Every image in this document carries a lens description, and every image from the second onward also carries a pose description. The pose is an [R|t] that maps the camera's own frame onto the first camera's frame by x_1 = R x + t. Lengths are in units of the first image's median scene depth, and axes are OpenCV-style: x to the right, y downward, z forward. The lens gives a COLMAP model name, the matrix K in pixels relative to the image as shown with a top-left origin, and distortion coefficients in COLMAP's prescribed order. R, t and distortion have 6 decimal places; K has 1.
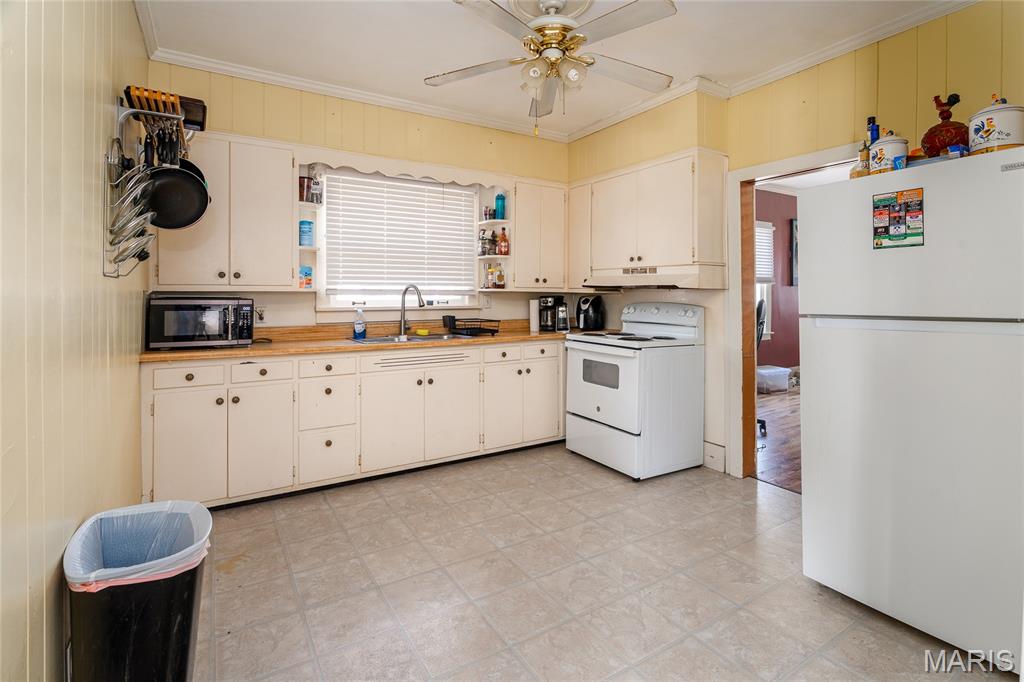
lens RADIAL K [[489.6, 0, 514.6], [0, 489.6, 296.7], [0, 0, 1]] dist [-0.008275, 0.000734]
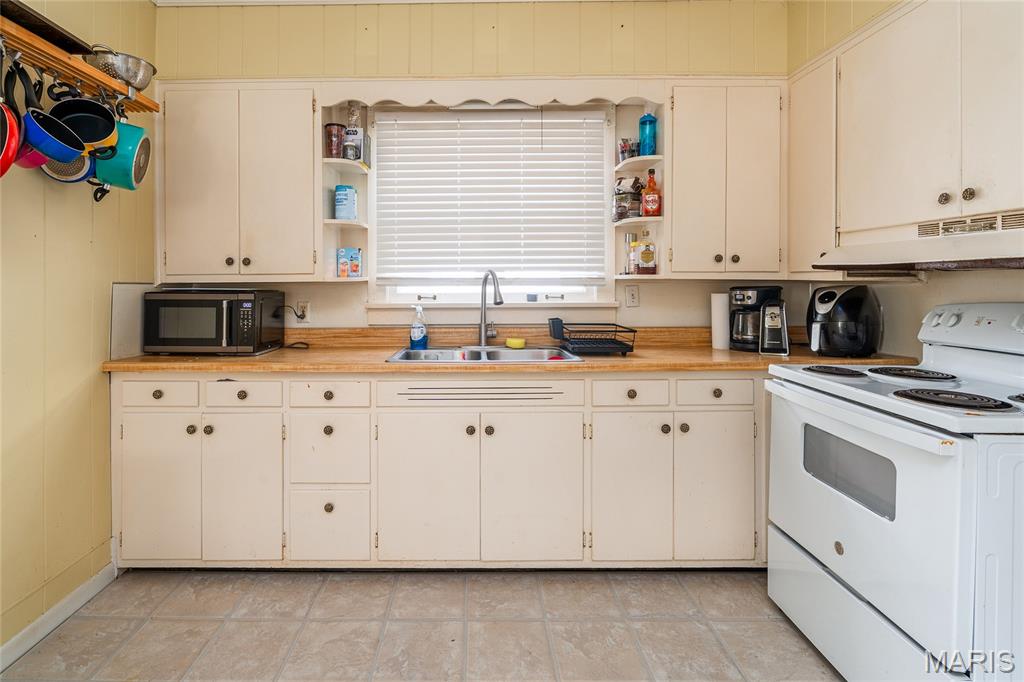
lens RADIAL K [[489.6, 0, 478.0], [0, 489.6, 286.0], [0, 0, 1]] dist [-0.008275, 0.000734]
pose [[0.847819, -0.002199, -0.530281, 0.121928], [0.002561, 0.999997, -0.000051, -0.003393], [0.530279, -0.001315, 0.847822, 0.439624]]
